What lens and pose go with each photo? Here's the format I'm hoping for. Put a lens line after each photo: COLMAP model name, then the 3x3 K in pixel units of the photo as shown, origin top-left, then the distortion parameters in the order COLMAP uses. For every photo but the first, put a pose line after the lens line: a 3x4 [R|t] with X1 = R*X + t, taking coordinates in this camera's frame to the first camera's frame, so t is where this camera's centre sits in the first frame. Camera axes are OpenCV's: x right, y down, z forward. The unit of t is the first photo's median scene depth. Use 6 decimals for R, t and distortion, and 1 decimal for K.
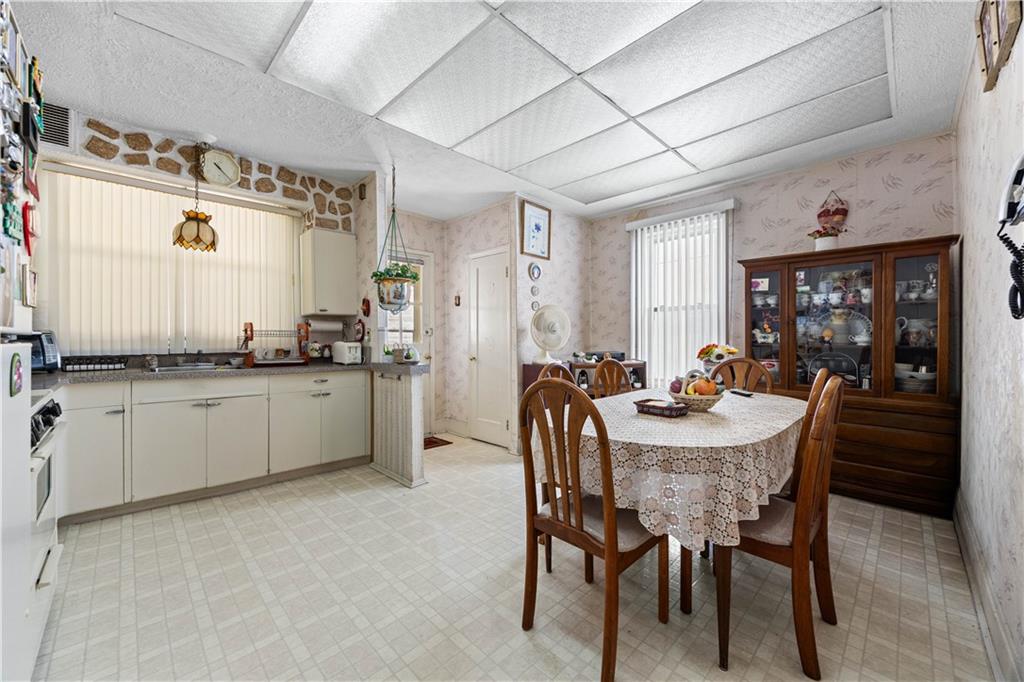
lens RADIAL K [[394.5, 0, 513.9], [0, 394.5, 338.3], [0, 0, 1]] dist [-0.002038, -0.000412]
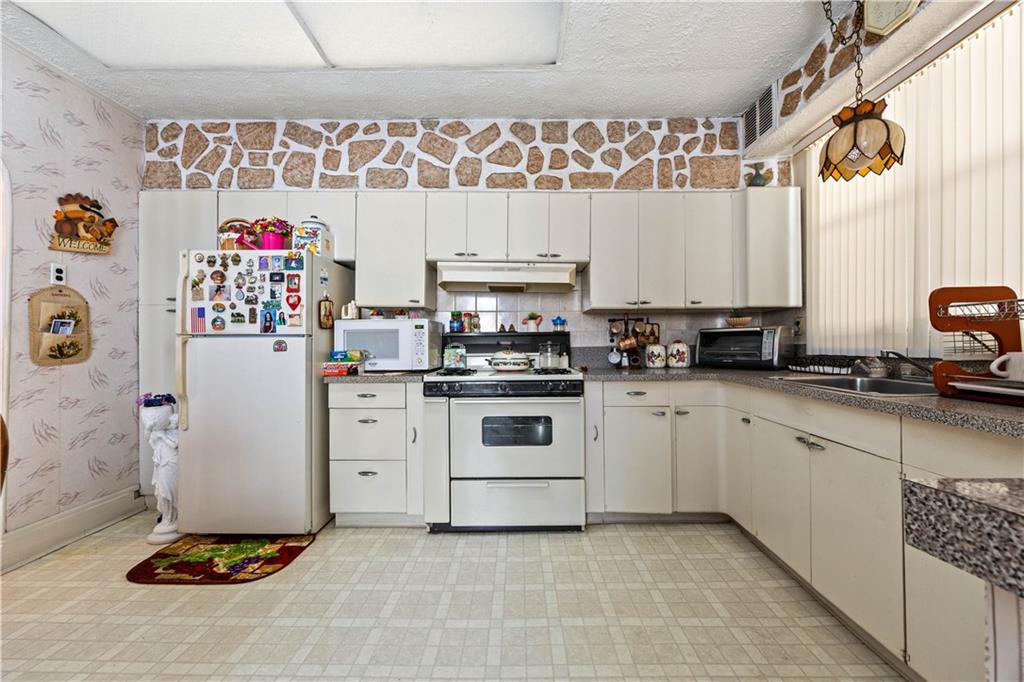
lens RADIAL K [[394.5, 0, 503.9], [0, 394.5, 345.5], [0, 0, 1]] dist [-0.002038, -0.000412]
pose [[-0.715329, 0.001289, -0.698787, -0.060603], [-0.004765, 0.999966, 0.006723, 0.024672], [0.698772, 0.008139, -0.715298, 1.114911]]
